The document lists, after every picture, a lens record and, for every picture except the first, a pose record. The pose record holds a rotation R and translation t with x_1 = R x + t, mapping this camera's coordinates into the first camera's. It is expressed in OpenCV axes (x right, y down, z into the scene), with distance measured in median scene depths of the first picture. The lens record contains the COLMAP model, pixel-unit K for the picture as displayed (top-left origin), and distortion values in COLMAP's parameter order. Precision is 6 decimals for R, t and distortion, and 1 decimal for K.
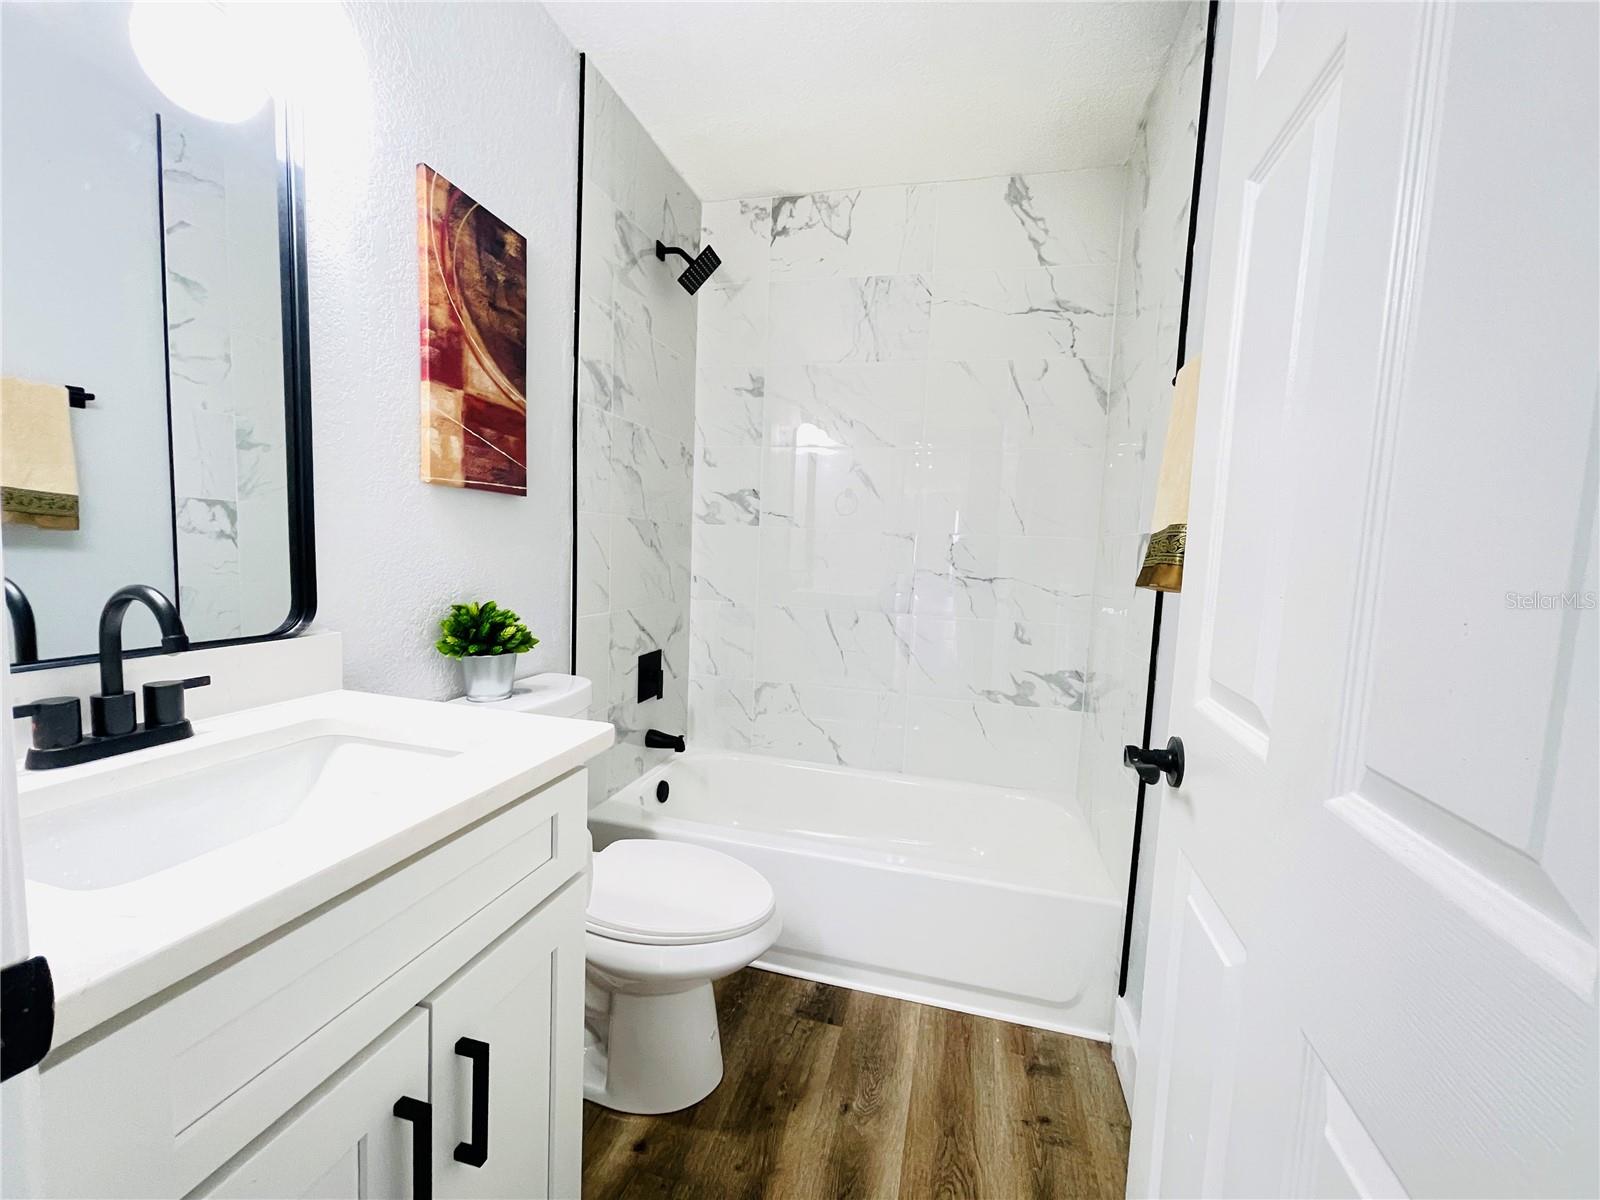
lens RADIAL K [[650.5, 0, 801.3], [0, 650.5, 603.2], [0, 0, 1]] dist [-0.005078, 0.003946]
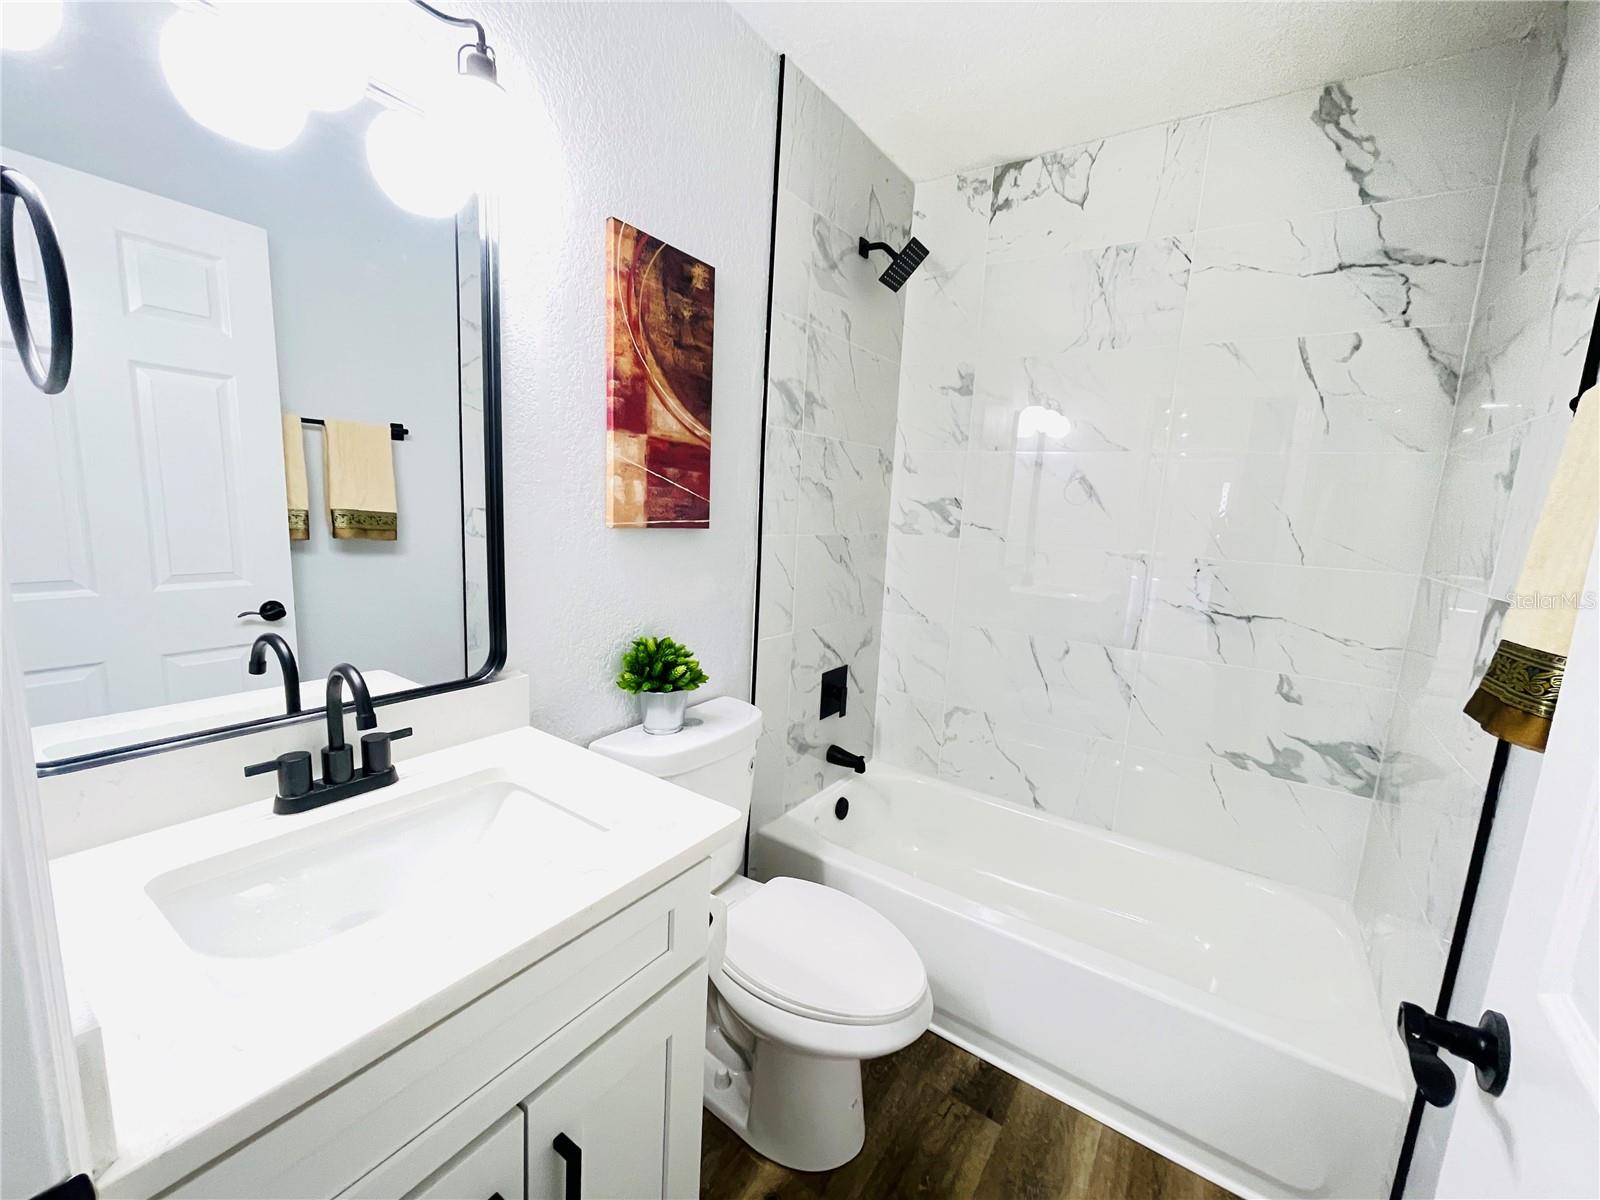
lens RADIAL K [[649.5, 0, 799.9], [0, 649.5, 606.2], [0, 0, 1]] dist [0.002097, -0.001216]
pose [[0.940147, 0.061262, -0.335217, 0.051099], [-0.042841, 0.997151, 0.062080, -0.098494], [0.338065, -0.044003, 0.940093, 0.078892]]
